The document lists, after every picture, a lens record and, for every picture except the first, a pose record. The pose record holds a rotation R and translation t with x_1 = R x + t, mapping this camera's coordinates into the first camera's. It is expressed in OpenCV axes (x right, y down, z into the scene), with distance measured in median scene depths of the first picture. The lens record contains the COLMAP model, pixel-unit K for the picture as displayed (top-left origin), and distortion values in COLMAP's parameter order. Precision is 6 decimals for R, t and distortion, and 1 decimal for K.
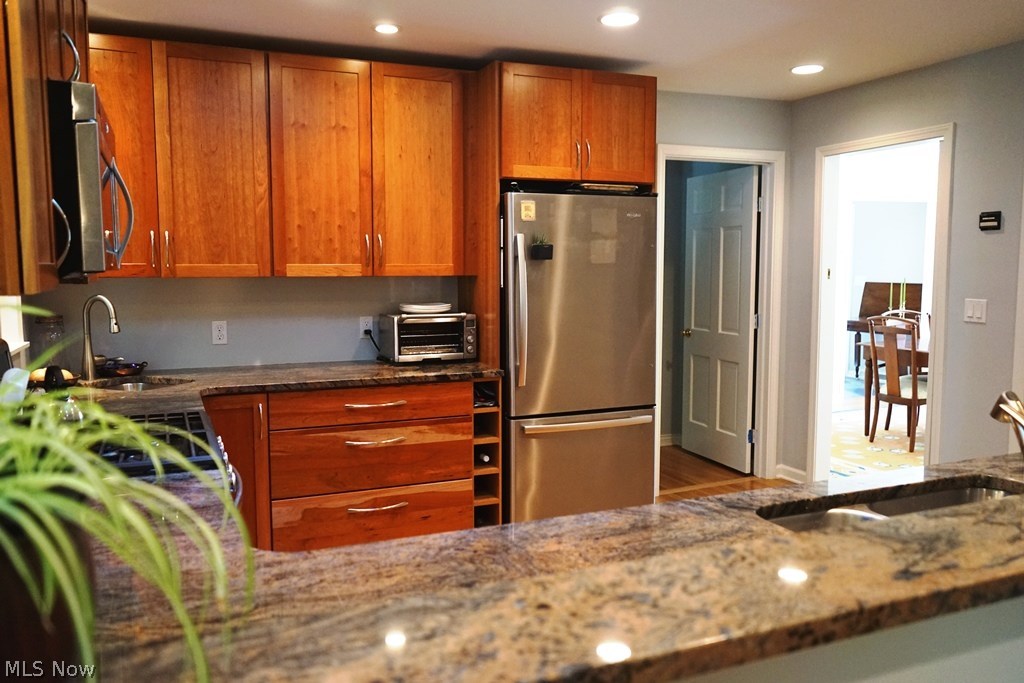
lens RADIAL K [[819.7, 0, 514.0], [0, 819.7, 344.5], [0, 0, 1]] dist [-0.009891, 0.008245]
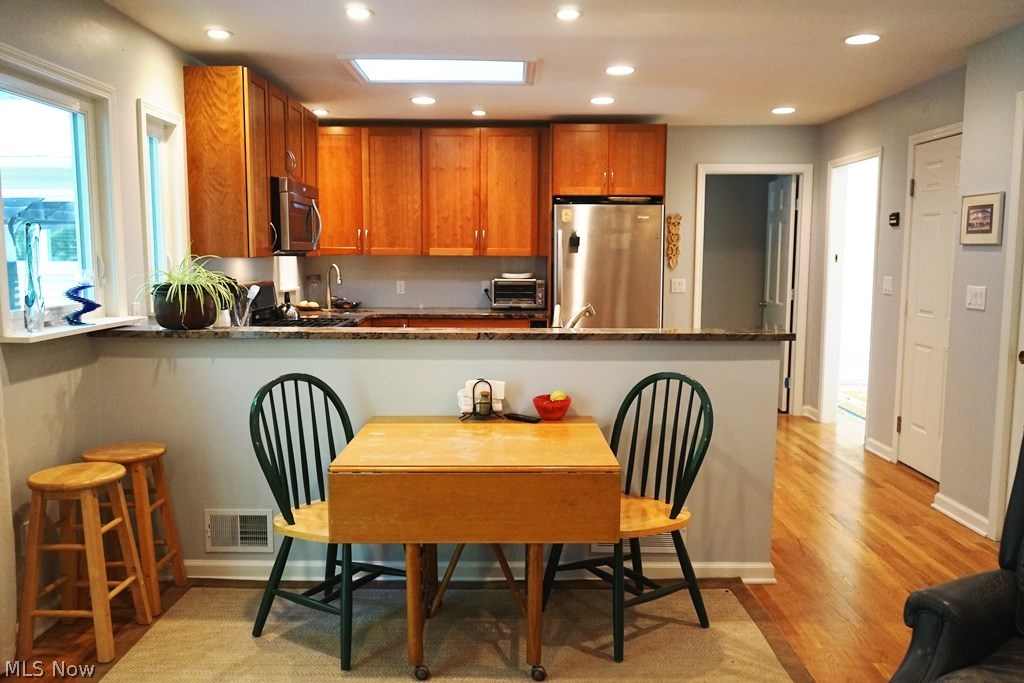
lens RADIAL K [[819.7, 0, 510.2], [0, 819.7, 341.7], [0, 0, 1]] dist [-0.009891, 0.008245]
pose [[0.918416, 0.050243, -0.392413, 0.549349], [-0.044651, 0.998729, 0.023371, 0.050191], [0.393089, -0.003943, 0.919492, -0.515560]]
